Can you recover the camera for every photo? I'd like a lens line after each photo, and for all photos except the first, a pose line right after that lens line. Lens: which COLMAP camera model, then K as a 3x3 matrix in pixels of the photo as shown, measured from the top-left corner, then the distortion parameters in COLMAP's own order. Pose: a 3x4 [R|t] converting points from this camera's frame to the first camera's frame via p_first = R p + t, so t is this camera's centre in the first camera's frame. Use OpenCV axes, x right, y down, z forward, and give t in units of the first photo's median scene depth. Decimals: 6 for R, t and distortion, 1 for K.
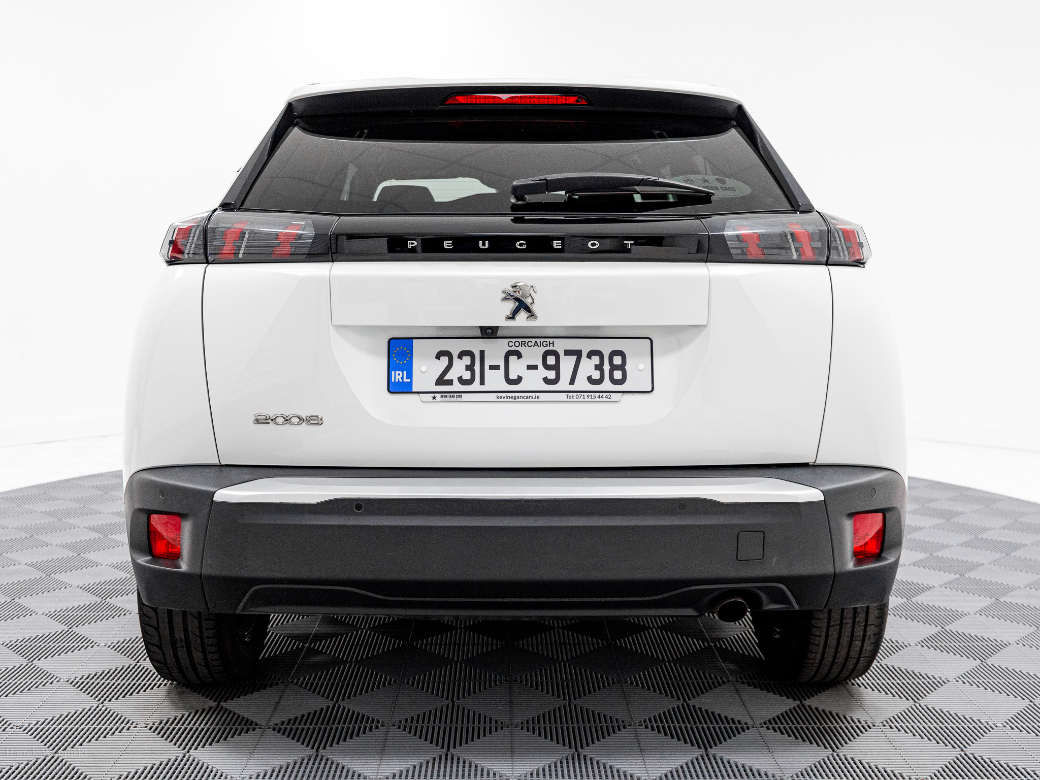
lens RADIAL K [[1152.3, 0, 521.1], [0, 1152.3, 387.7], [0, 0, 1]] dist [0.029853, 0.000000]
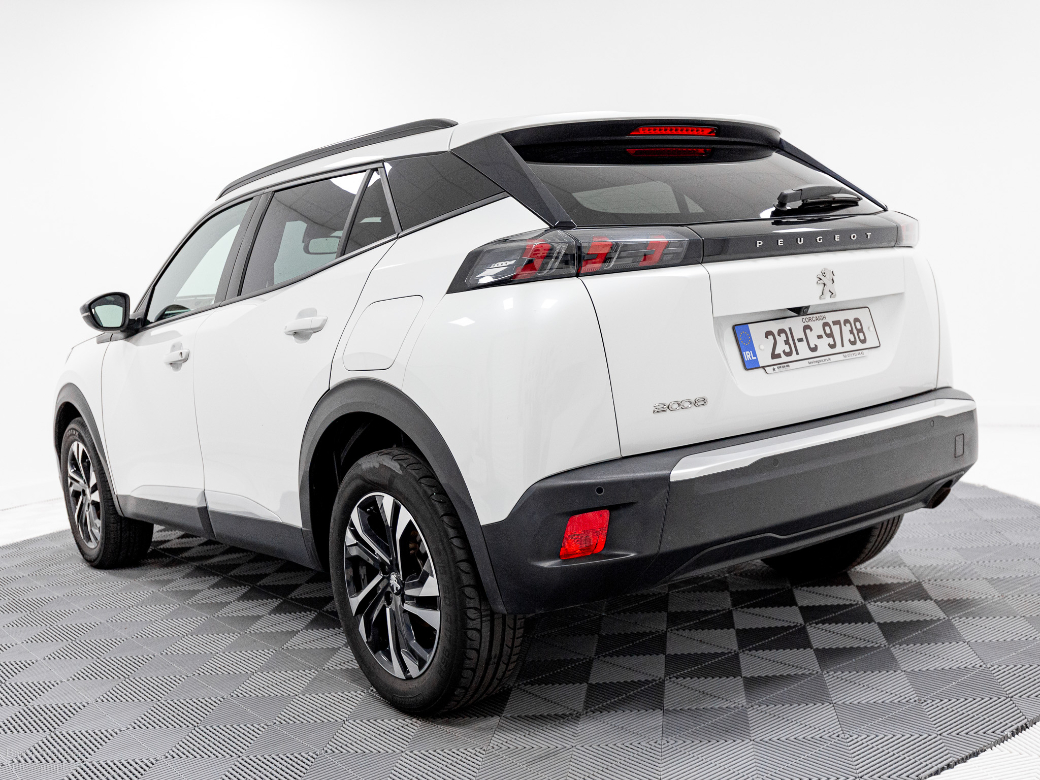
lens RADIAL K [[1152.3, 0, 518.9], [0, 1152.3, 384.9], [0, 0, 1]] dist [0.029853, 0.000000]
pose [[0.796874, -0.125110, 0.591050, -1.004666], [0.151732, 0.988411, 0.004650, -0.021577], [-0.584782, 0.085976, 0.806622, 0.176245]]
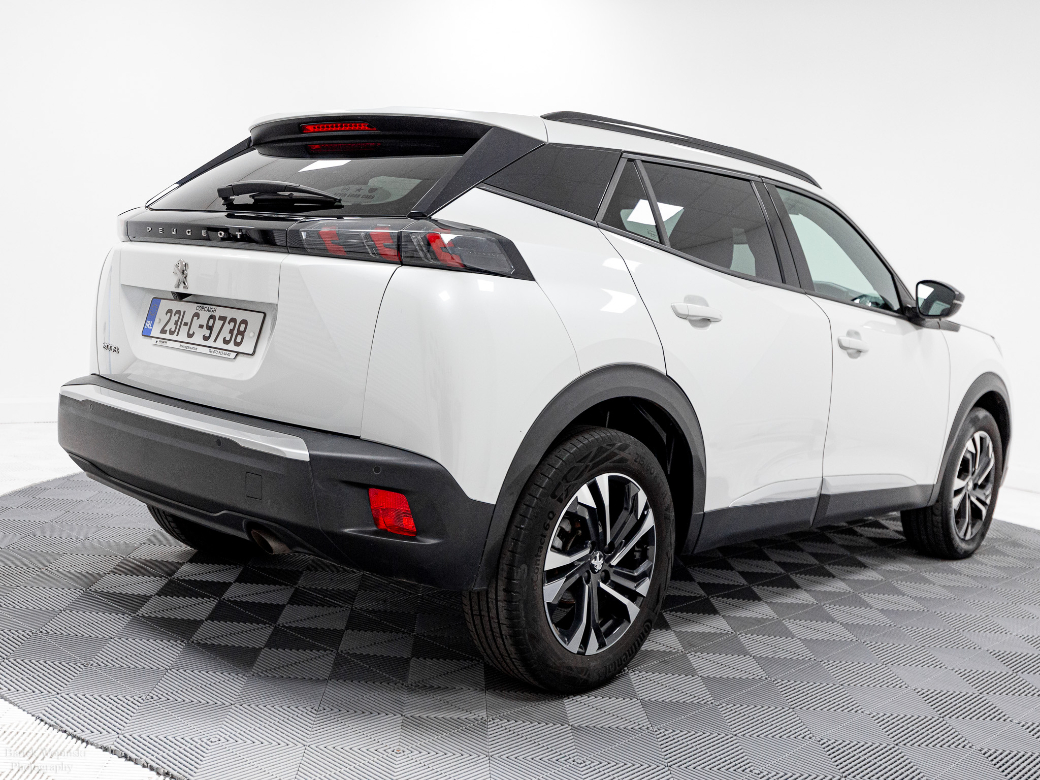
lens RADIAL K [[1152.3, 0, 521.4], [0, 1152.3, 397.5], [0, 0, 1]] dist [0.029853, 0.000000]
pose [[0.731566, 0.129659, -0.669328, 1.168266], [-0.150509, 0.988242, 0.026933, -0.028020], [0.664950, 0.081036, 0.742479, 0.268840]]
